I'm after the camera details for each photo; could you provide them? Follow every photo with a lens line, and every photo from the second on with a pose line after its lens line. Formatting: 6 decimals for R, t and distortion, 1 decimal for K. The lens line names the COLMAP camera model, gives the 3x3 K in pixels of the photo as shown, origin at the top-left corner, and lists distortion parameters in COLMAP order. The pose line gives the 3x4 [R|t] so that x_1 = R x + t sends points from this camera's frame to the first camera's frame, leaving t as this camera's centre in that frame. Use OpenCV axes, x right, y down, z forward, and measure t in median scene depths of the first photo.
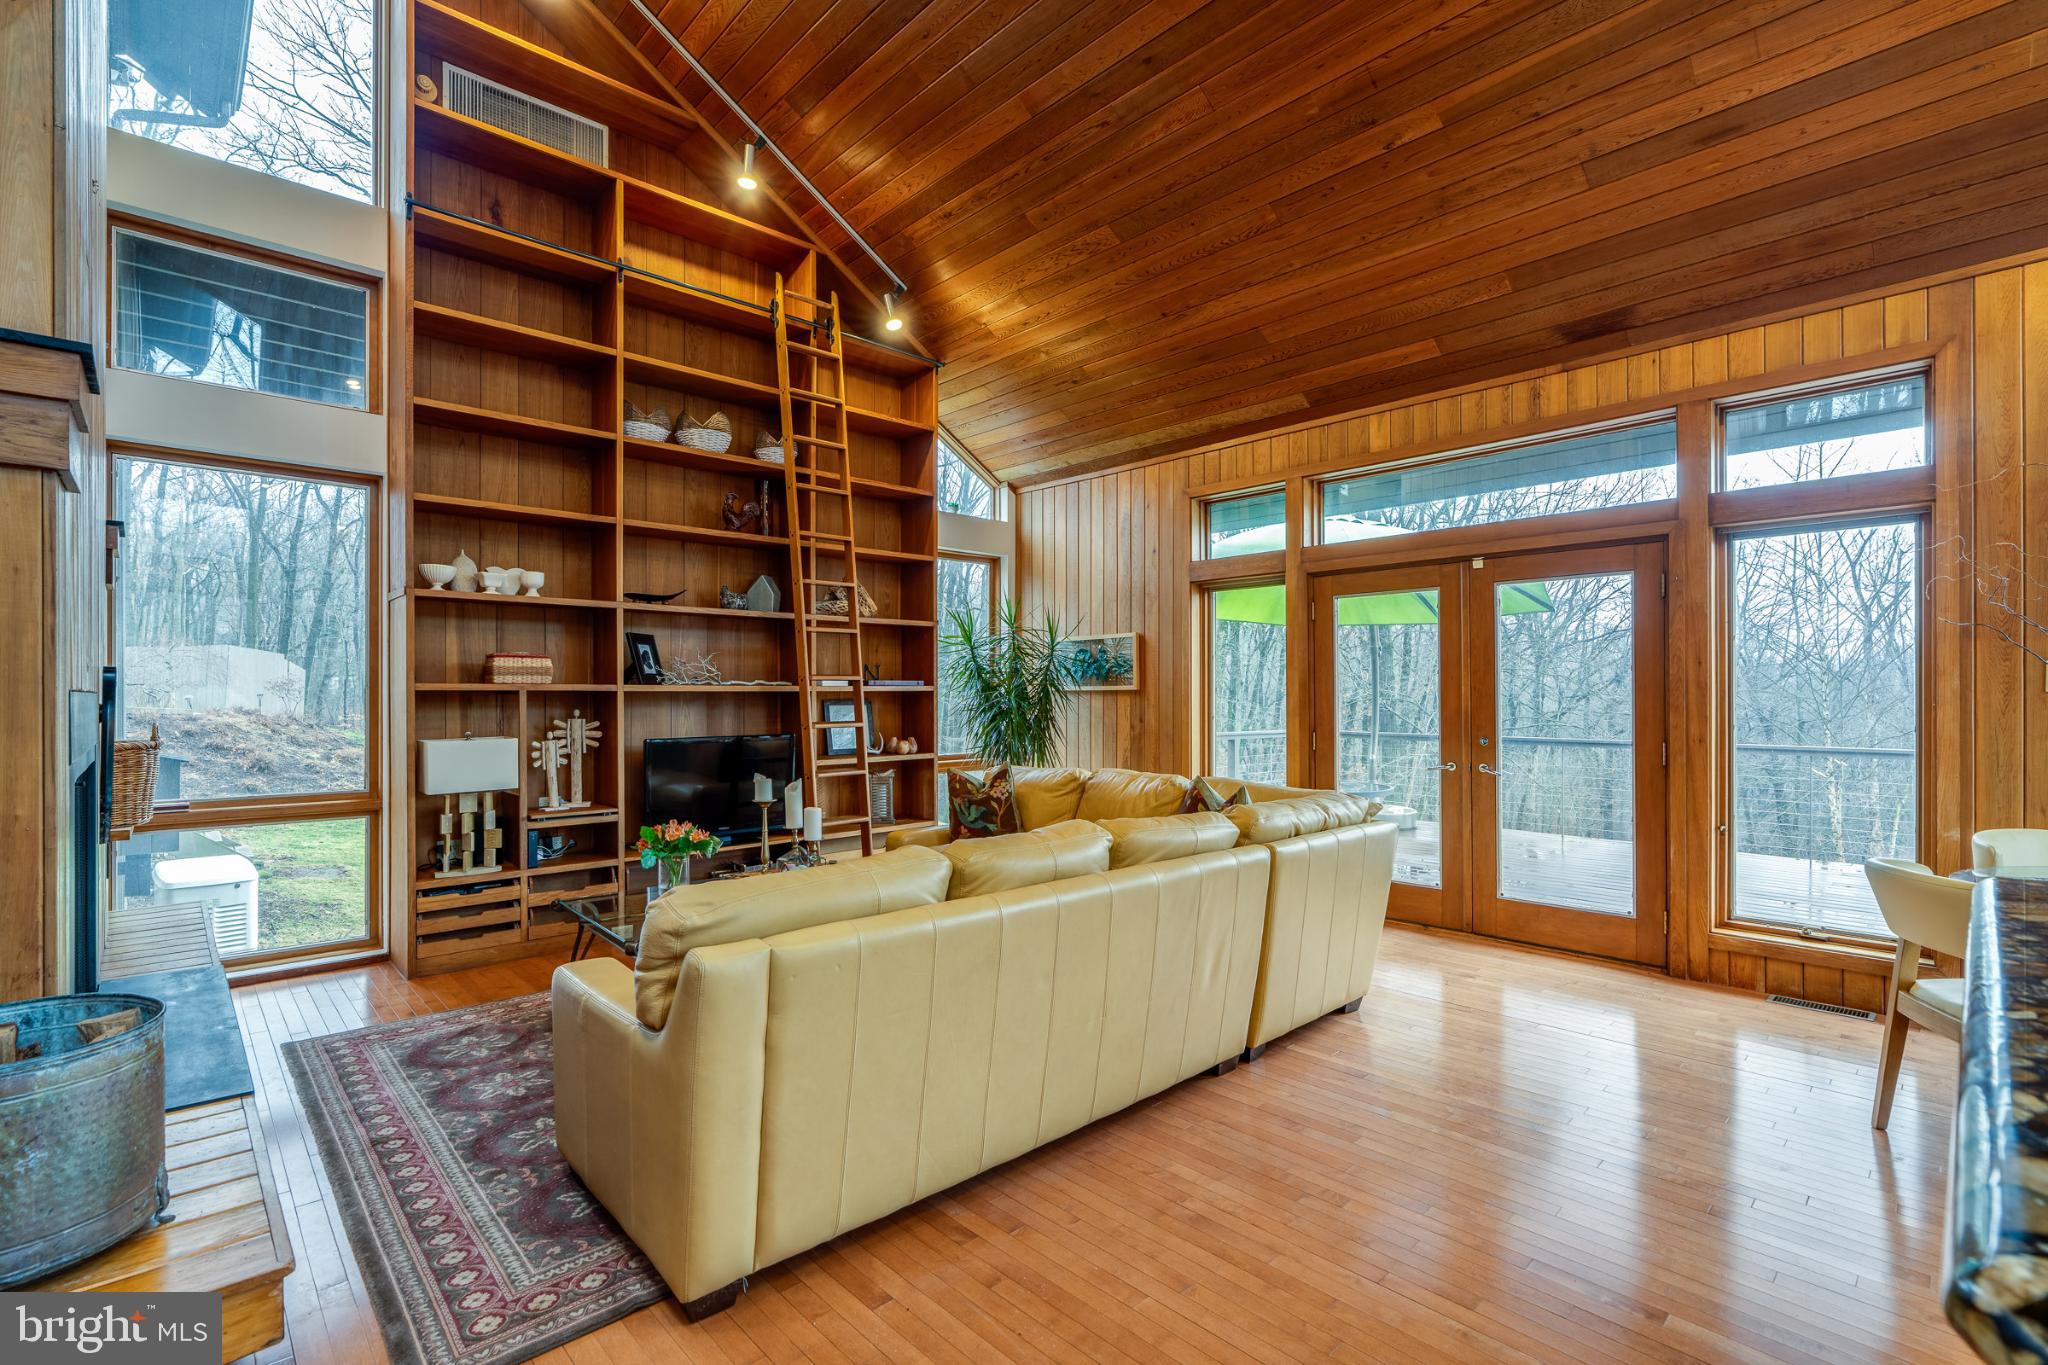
lens RADIAL K [[923.1, 0, 1022.1], [0, 923.1, 692.6], [0, 0, 1]] dist [-0.004087, 0.000741]
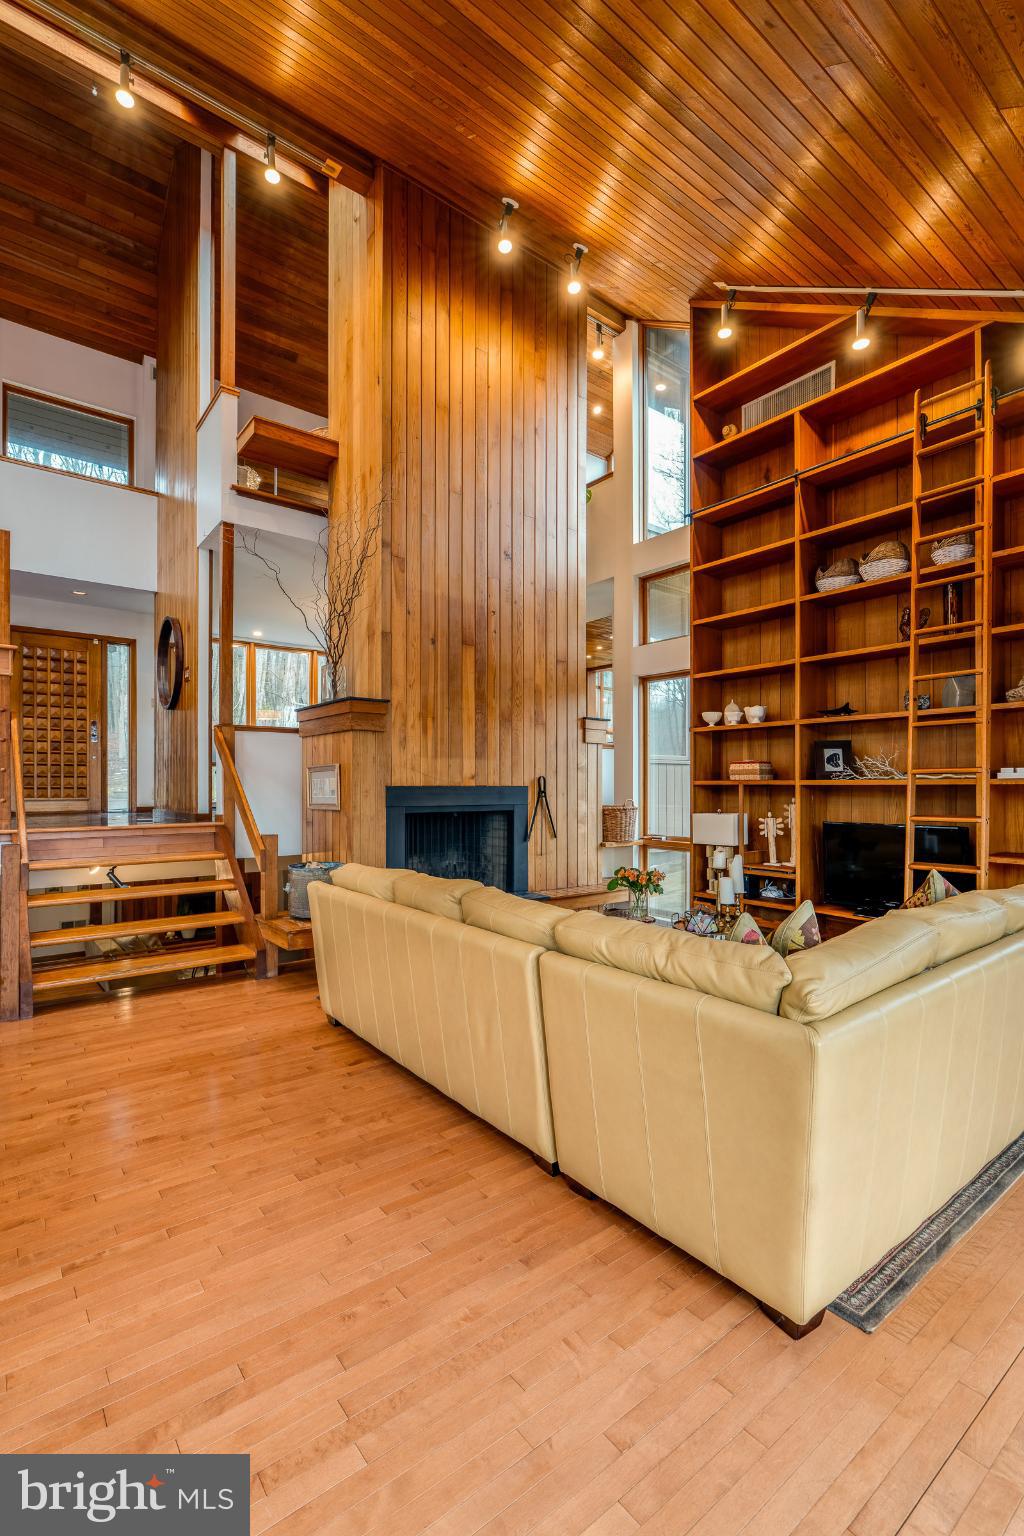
lens RADIAL K [[698.2, 0, 517.4], [0, 698.2, 783.2], [0, 0, 1]] dist [-0.003011, 0.000707]
pose [[-0.086964, -0.001706, -0.996210, 0.625004], [0.001602, 0.999997, -0.001852, -0.002816], [0.996210, -0.001757, -0.086961, 0.665575]]
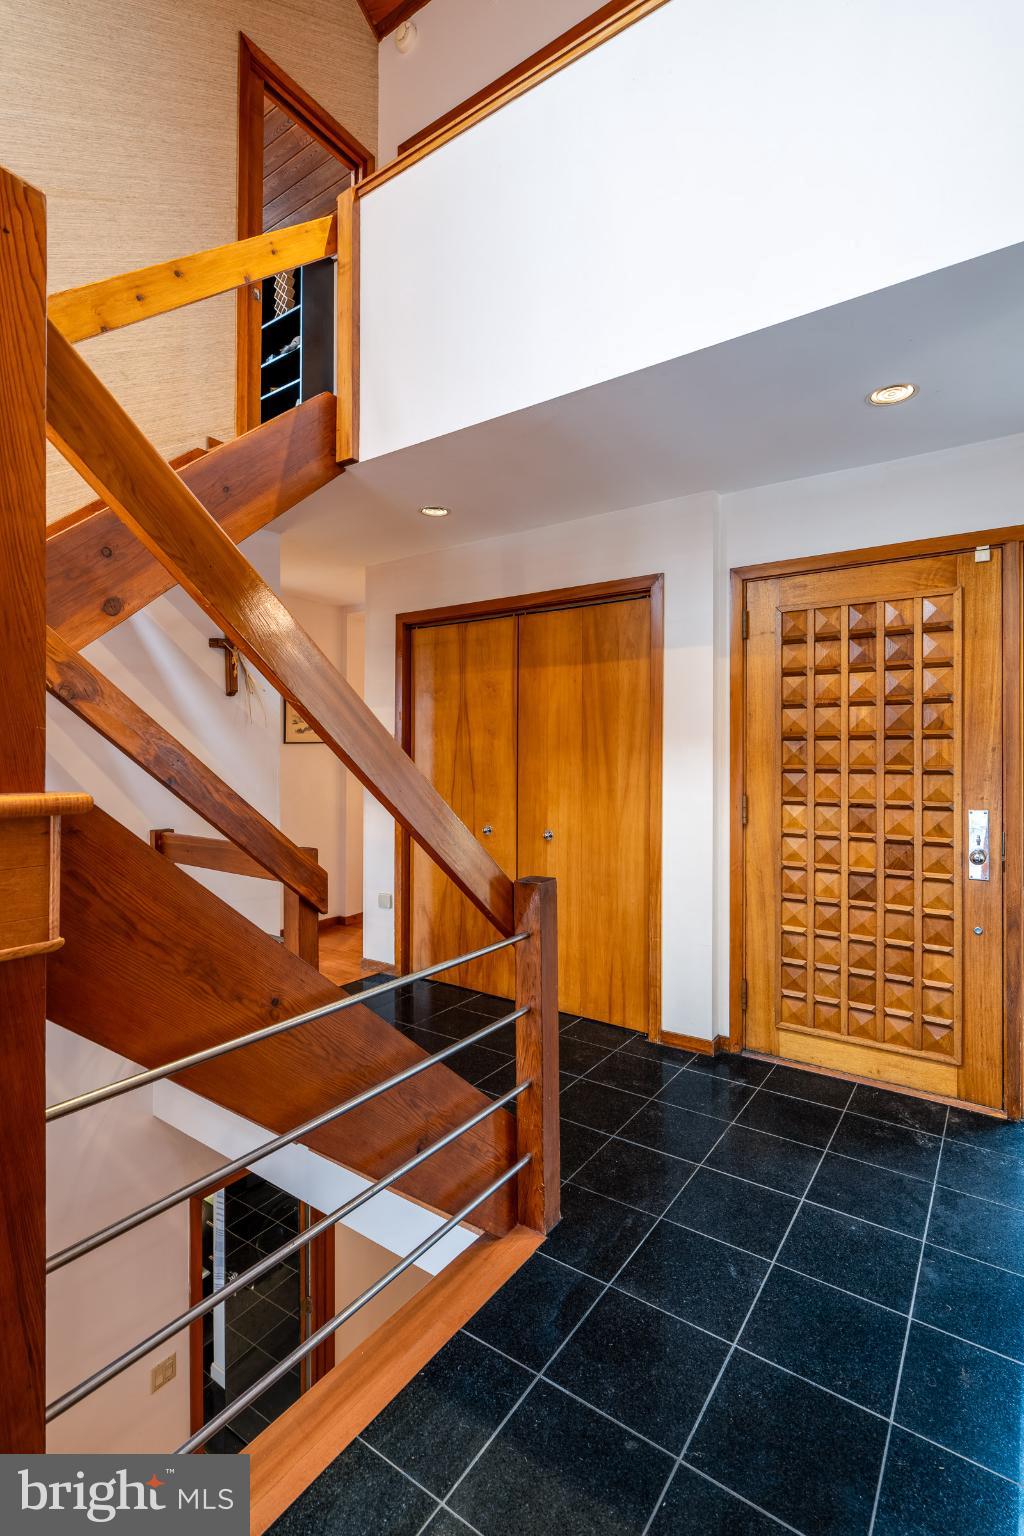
lens RADIAL K [[710.4, 0, 514.9], [0, 710.4, 749.5], [0, 0, 1]] dist [-0.003217, 0.000478]
pose [[-0.978338, -0.003471, -0.206985, -0.498012], [-0.002210, 0.999978, -0.006325, -0.197059], [0.207002, -0.005730, -0.978324, -0.041214]]
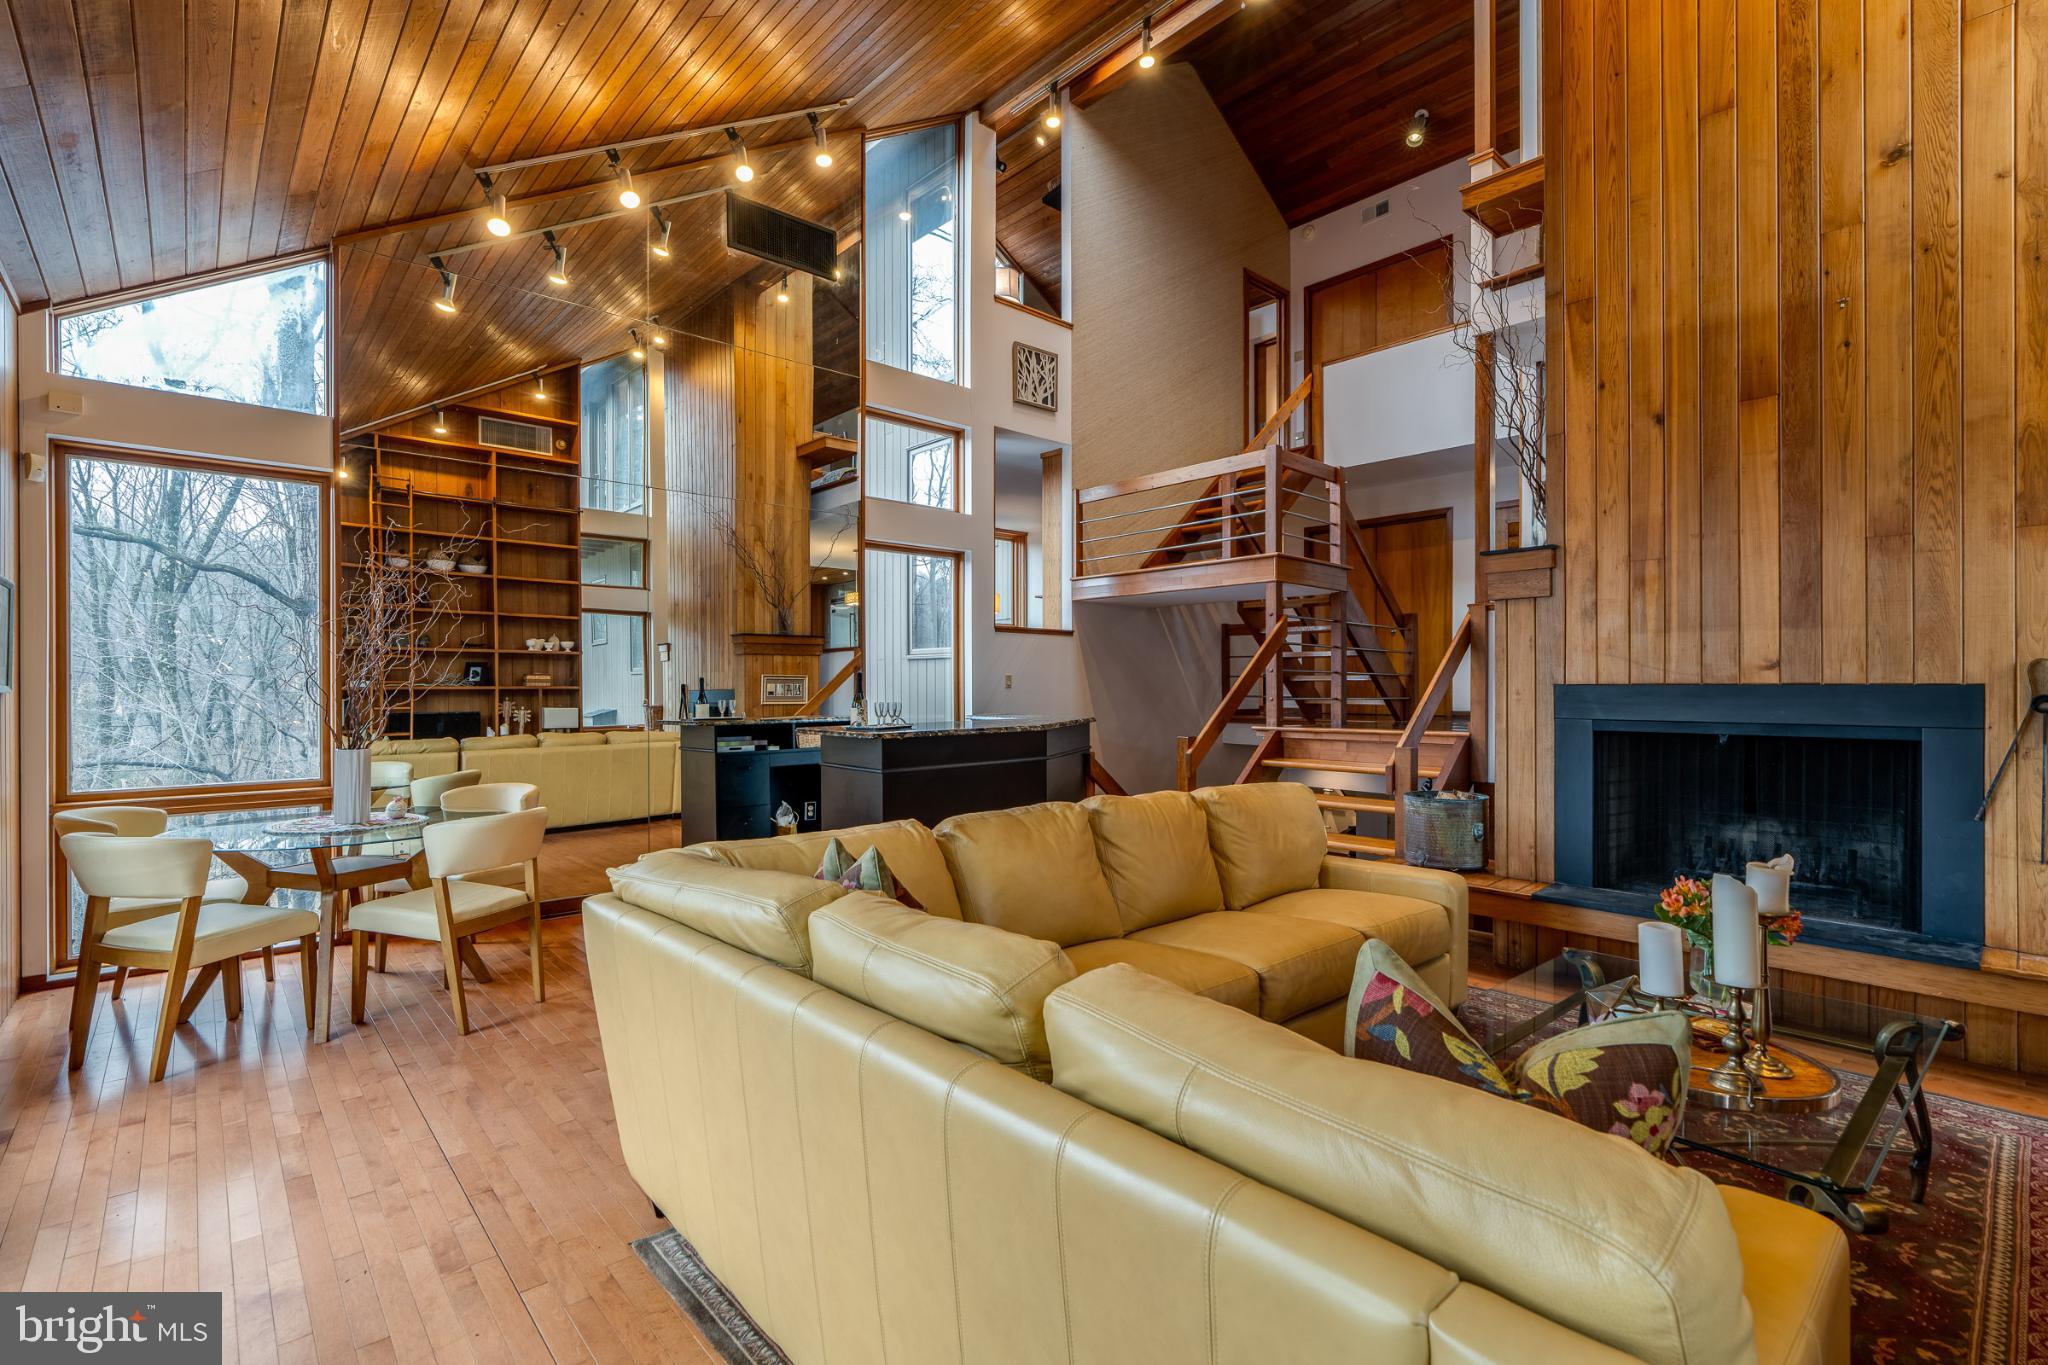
lens RADIAL K [[924.4, 0, 1019.6], [0, 924.4, 686.9], [0, 0, 1]] dist [-0.003060, 0.001113]
pose [[-0.999864, 0.003474, 0.016097, 0.083893], [0.003482, 0.999994, 0.000442, -0.000754], [-0.016095, 0.000498, -0.999870, 1.237185]]
